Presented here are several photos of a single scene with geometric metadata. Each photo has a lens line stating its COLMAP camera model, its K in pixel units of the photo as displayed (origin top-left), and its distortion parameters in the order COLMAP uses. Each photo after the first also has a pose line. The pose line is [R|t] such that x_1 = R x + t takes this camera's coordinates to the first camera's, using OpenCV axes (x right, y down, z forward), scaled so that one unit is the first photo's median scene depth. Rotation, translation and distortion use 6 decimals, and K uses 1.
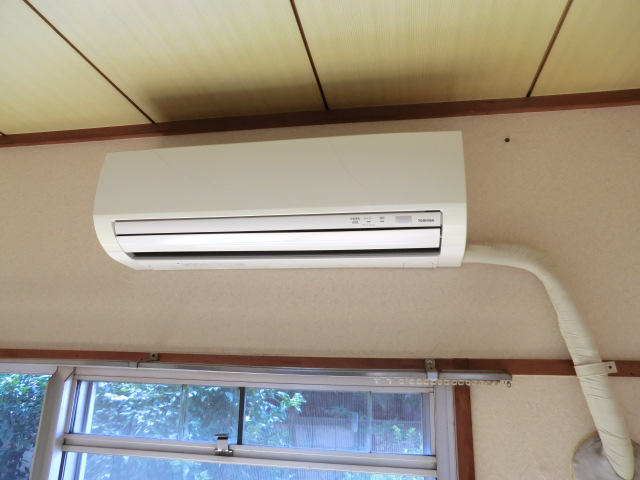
lens RADIAL K [[463.8, 0, 321.9], [0, 463.8, 238.7], [0, 0, 1]] dist [-0.118150, 0.148479]
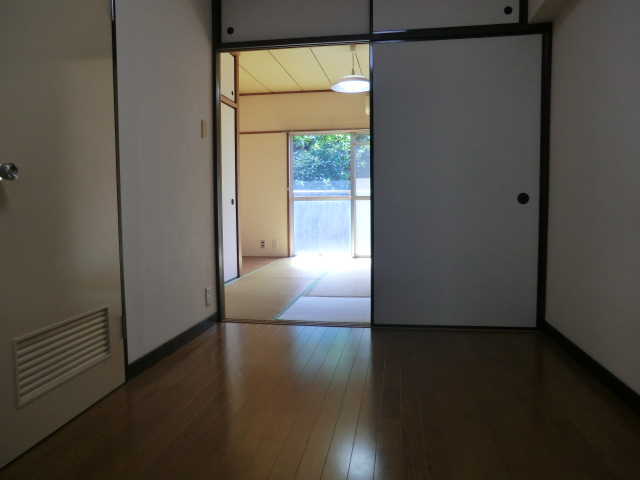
lens RADIAL K [[463.8, 0, 321.9], [0, 463.8, 238.7], [0, 0, 1]] dist [-0.118150, 0.148479]
pose [[0.999423, -0.032350, 0.010332, -1.349618], [0.026713, 0.936734, 0.349020, -0.644702], [-0.020969, -0.348543, 0.937058, -6.337323]]
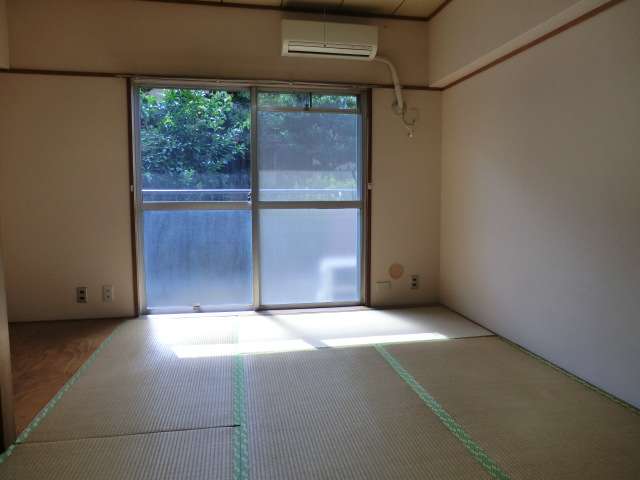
lens RADIAL K [[463.8, 0, 321.9], [0, 463.8, 238.7], [0, 0, 1]] dist [-0.118150, 0.148479]
pose [[0.933321, -0.060215, 0.353958, -1.689797], [-0.074793, 0.931603, 0.355700, 0.125545], [-0.351167, -0.358456, 0.864980, -2.996983]]
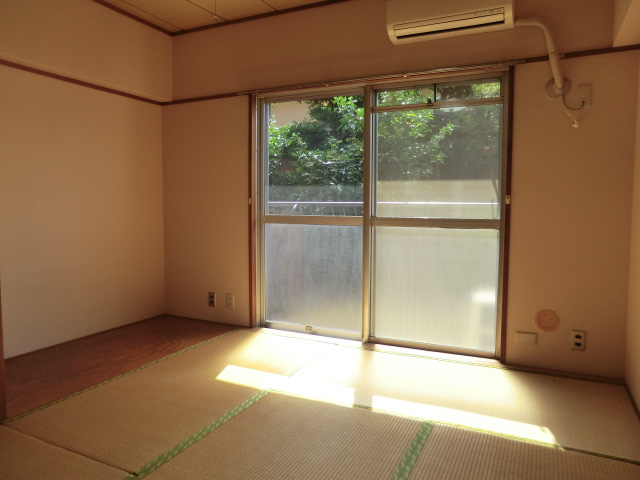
lens RADIAL K [[463.8, 0, 321.9], [0, 463.8, 238.7], [0, 0, 1]] dist [-0.118150, 0.148479]
pose [[0.962936, 0.000265, -0.269729, -0.100859], [0.091573, 0.940285, 0.327840, 0.277909], [0.253709, -0.340389, 0.905410, -2.493164]]
